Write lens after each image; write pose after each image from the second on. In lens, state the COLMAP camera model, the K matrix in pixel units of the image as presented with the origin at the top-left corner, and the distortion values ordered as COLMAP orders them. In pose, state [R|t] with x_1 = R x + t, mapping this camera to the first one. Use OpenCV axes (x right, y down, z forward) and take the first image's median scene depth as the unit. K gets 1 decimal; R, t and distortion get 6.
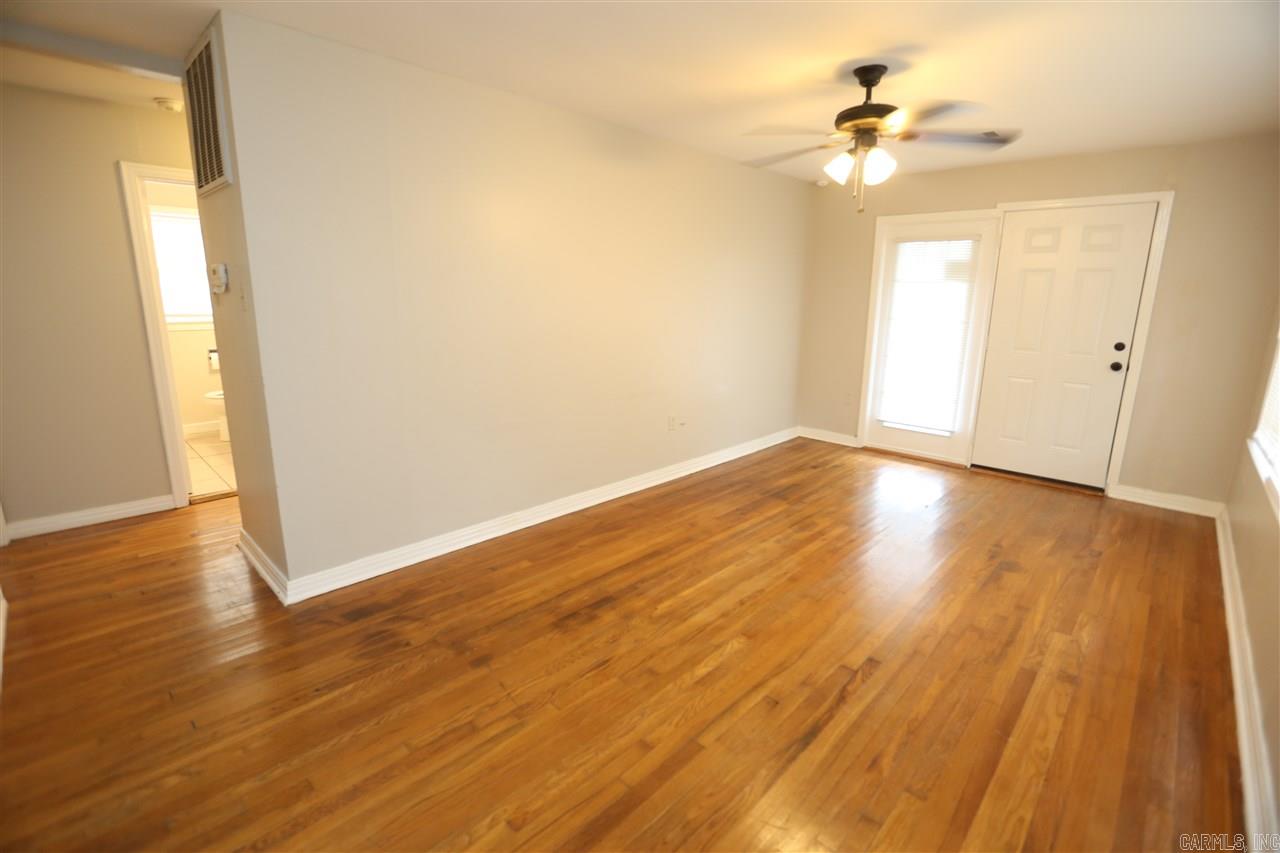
lens RADIAL K [[581.9, 0, 627.2], [0, 581.9, 422.3], [0, 0, 1]] dist [-0.042758, 0.009148]
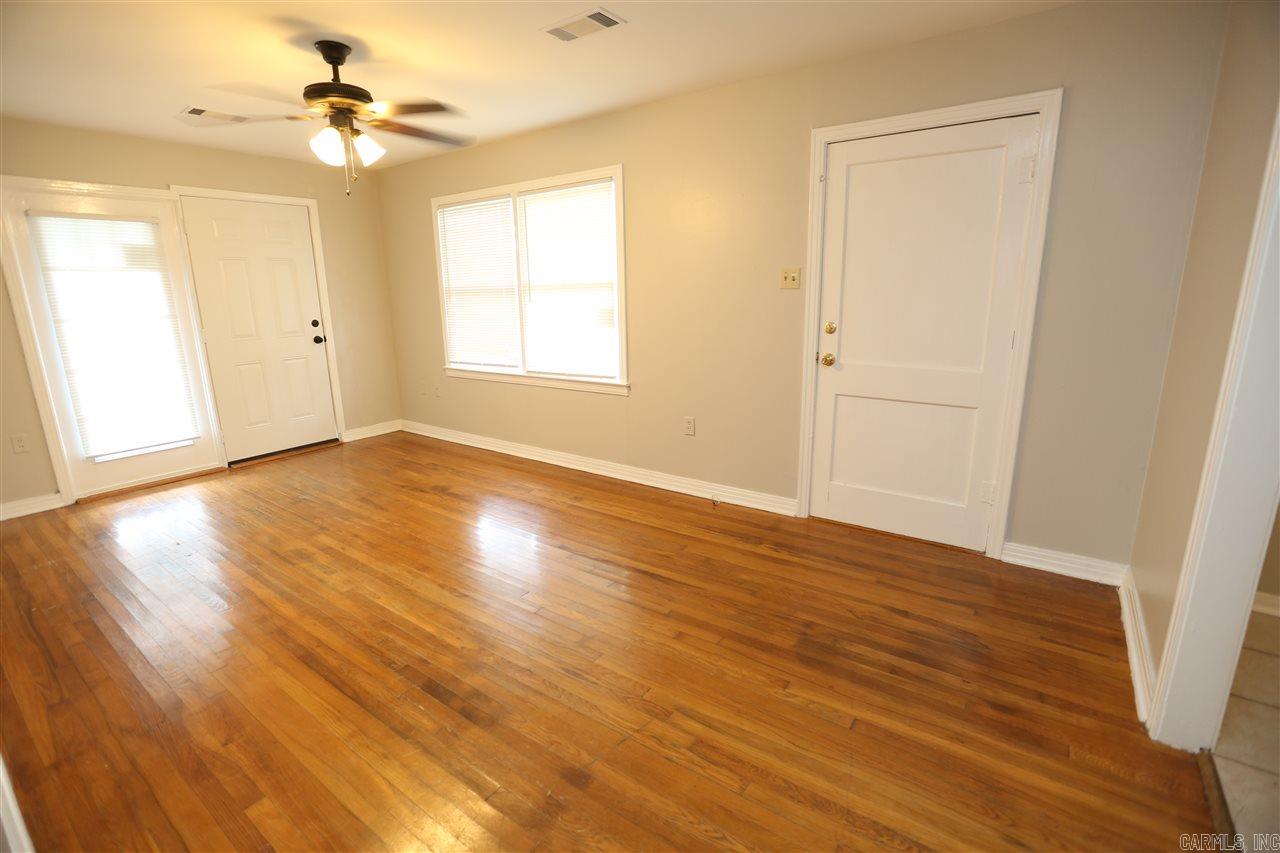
lens RADIAL K [[581.9, 0, 646.2], [0, 581.9, 428.0], [0, 0, 1]] dist [-0.042758, 0.009148]
pose [[-0.154152, -0.243235, 0.957640, -0.618706], [0.228407, 0.934199, 0.274048, -0.127758], [-0.961284, 0.260977, -0.088452, 0.626518]]
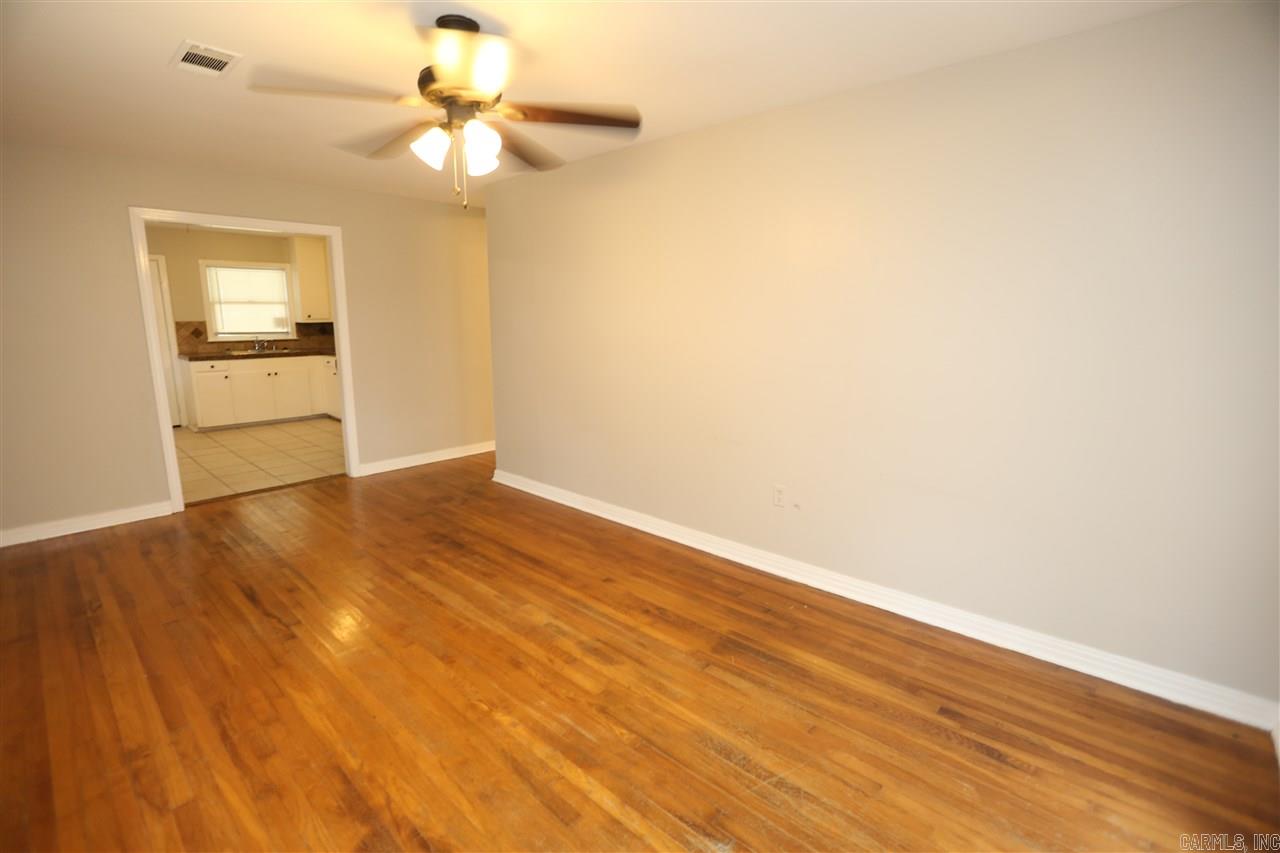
lens RADIAL K [[581.9, 0, 643.3], [0, 581.9, 429.0], [0, 0, 1]] dist [-0.042758, 0.009148]
pose [[0.039579, 0.176688, -0.983471, 1.085282], [-0.218128, 0.962032, 0.164059, -0.226814], [0.975117, 0.208029, 0.076617, 1.101120]]
